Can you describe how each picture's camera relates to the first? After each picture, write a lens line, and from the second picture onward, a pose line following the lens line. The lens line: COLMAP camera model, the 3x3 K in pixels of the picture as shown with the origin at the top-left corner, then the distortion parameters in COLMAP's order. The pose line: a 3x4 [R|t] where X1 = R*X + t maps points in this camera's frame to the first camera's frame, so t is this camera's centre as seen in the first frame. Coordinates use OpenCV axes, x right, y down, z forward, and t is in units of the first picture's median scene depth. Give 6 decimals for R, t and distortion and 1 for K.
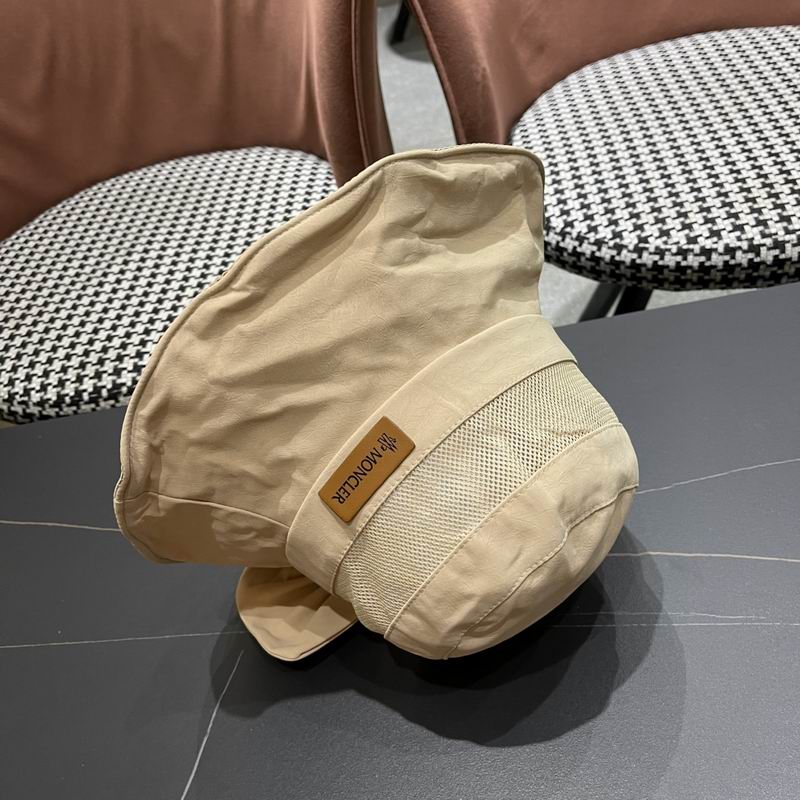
lens RADIAL K [[832.1, 0, 396.6], [0, 832.1, 406.5], [0, 0, 1]] dist [0.017244, 0.000000]
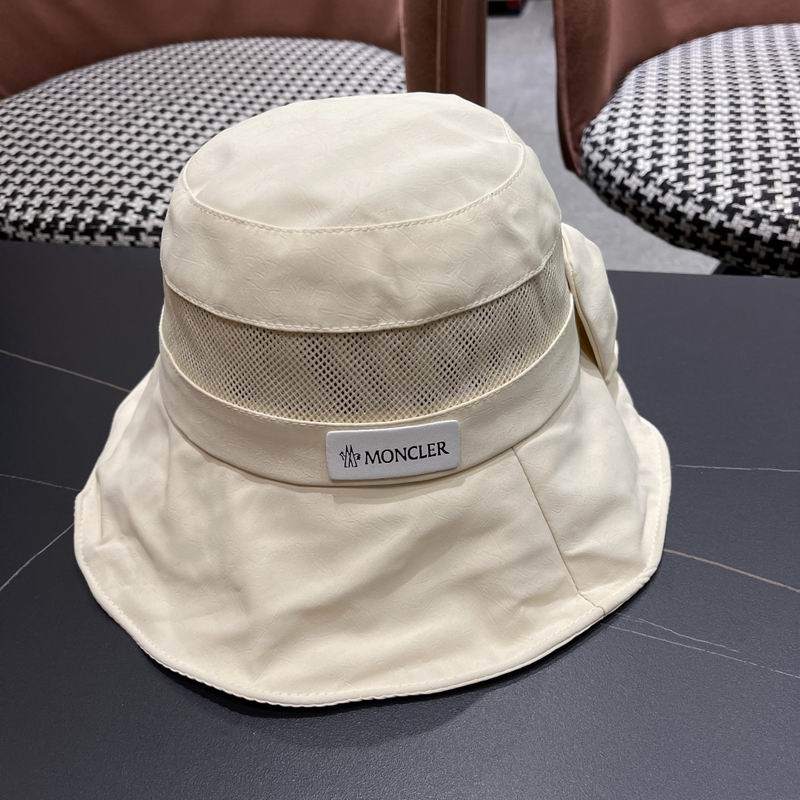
lens RADIAL K [[832.1, 0, 398.4], [0, 832.1, 410.3], [0, 0, 1]] dist [0.017244, 0.000000]
pose [[0.959184, 0.262986, -0.103940, 0.111066], [-0.264093, 0.964492, 0.003217, 0.078388], [0.101096, 0.024364, 0.994578, 0.157939]]
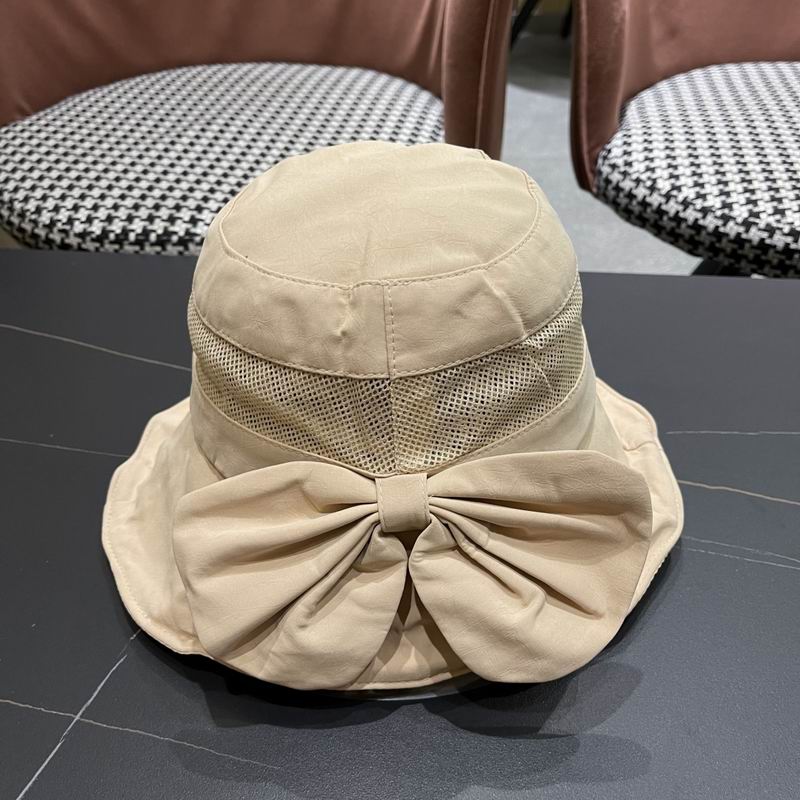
lens RADIAL K [[832.1, 0, 403.3], [0, 832.1, 410.5], [0, 0, 1]] dist [0.017244, 0.000000]
pose [[0.971089, 0.238708, 0.001978, -0.034840], [-0.238288, 0.969811, -0.051823, 0.149171], [-0.014289, 0.049854, 0.998654, 0.077187]]
